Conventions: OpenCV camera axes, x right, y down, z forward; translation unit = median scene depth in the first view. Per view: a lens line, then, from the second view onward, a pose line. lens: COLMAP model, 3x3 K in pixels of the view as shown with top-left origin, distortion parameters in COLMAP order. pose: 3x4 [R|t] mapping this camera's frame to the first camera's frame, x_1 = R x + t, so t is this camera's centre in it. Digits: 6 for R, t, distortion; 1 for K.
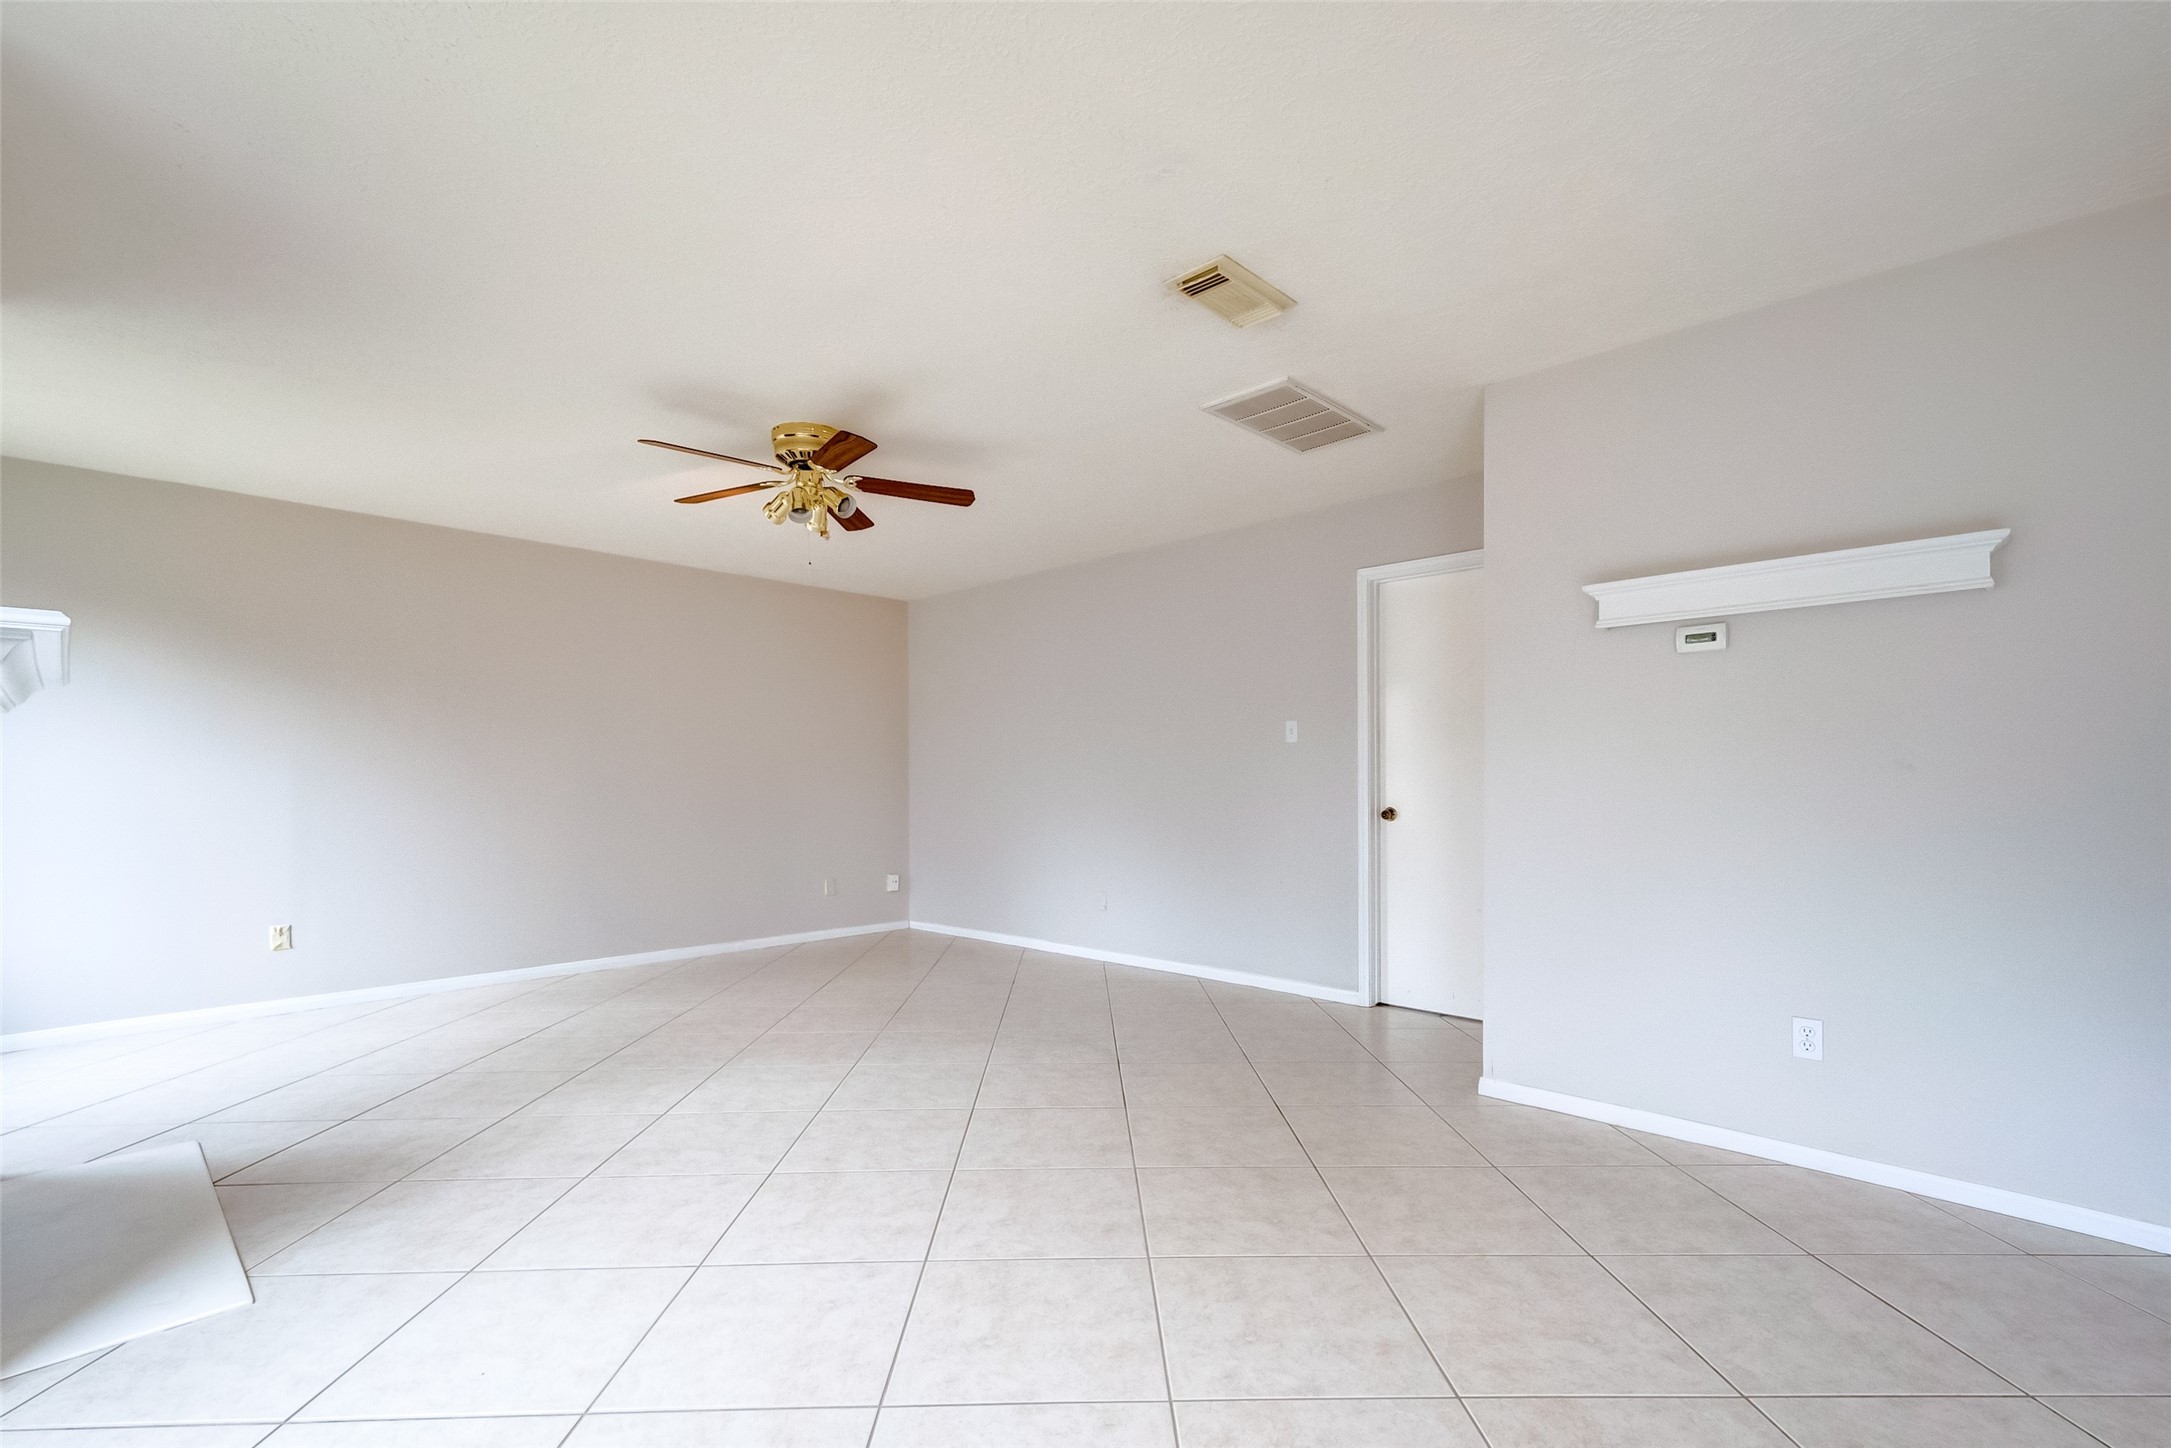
lens RADIAL K [[951.7, 0, 1021.9], [0, 951.7, 771.3], [0, 0, 1]] dist [0.030449, -0.011081]
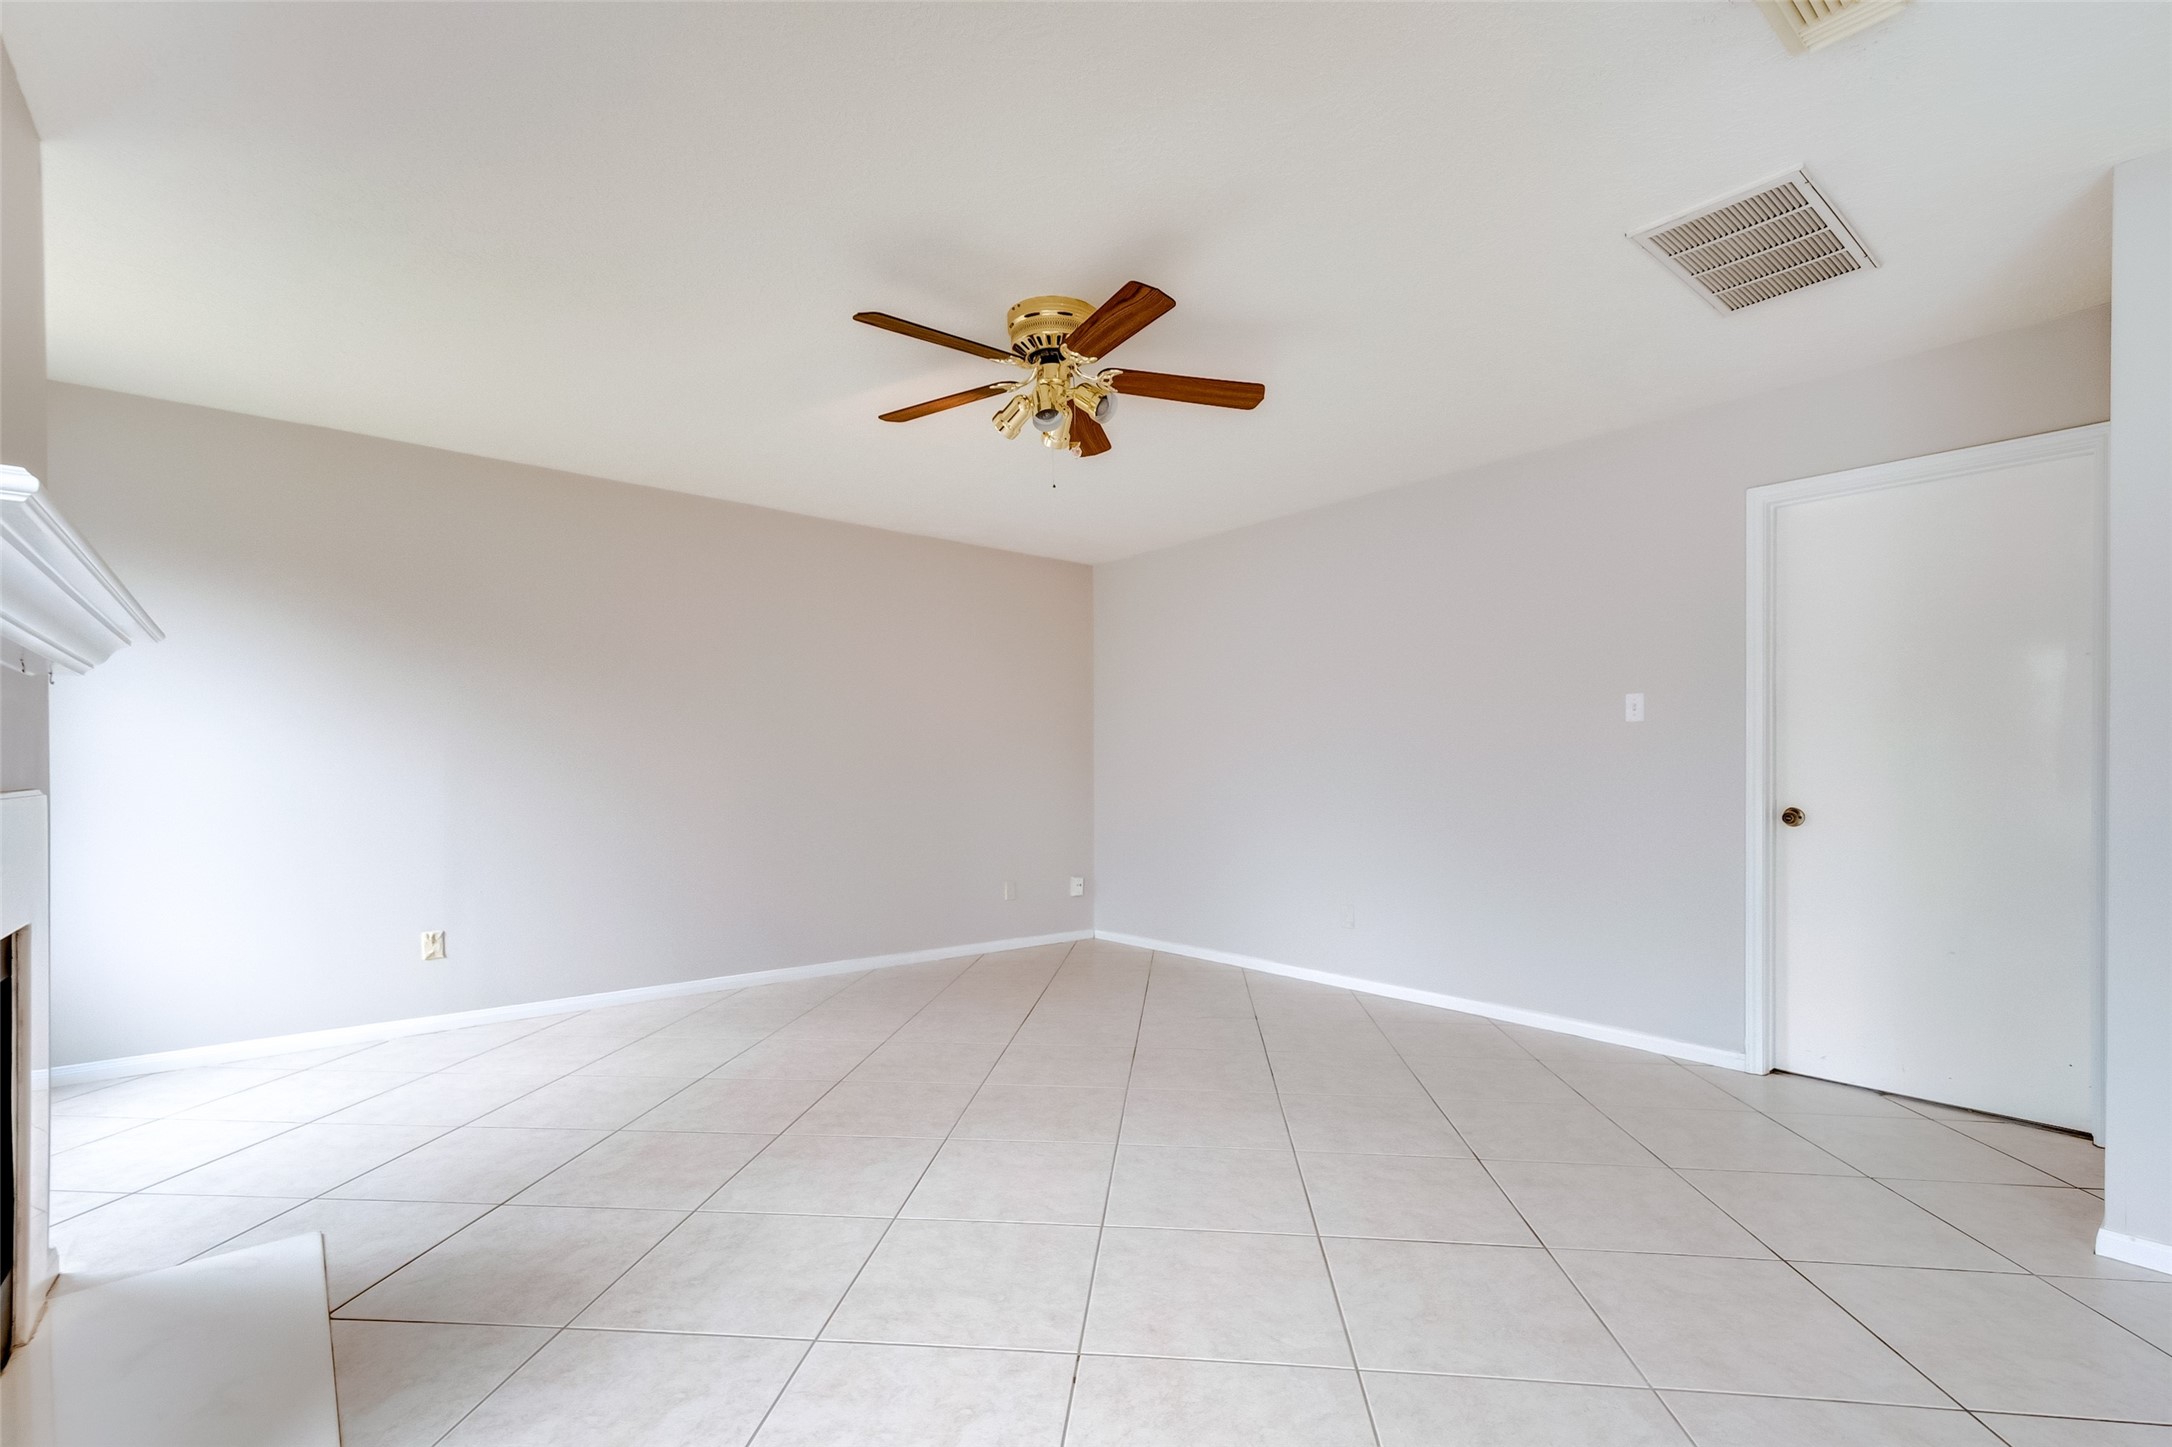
lens RADIAL K [[957.5, 0, 1024.0], [0, 957.5, 774.7], [0, 0, 1]] dist [0.020641, -0.000095]
pose [[0.992894, 0.004879, -0.118905, -0.156987], [-0.003181, 0.999890, 0.014466, 0.002922], [0.118963, -0.013985, 0.992800, 0.233480]]
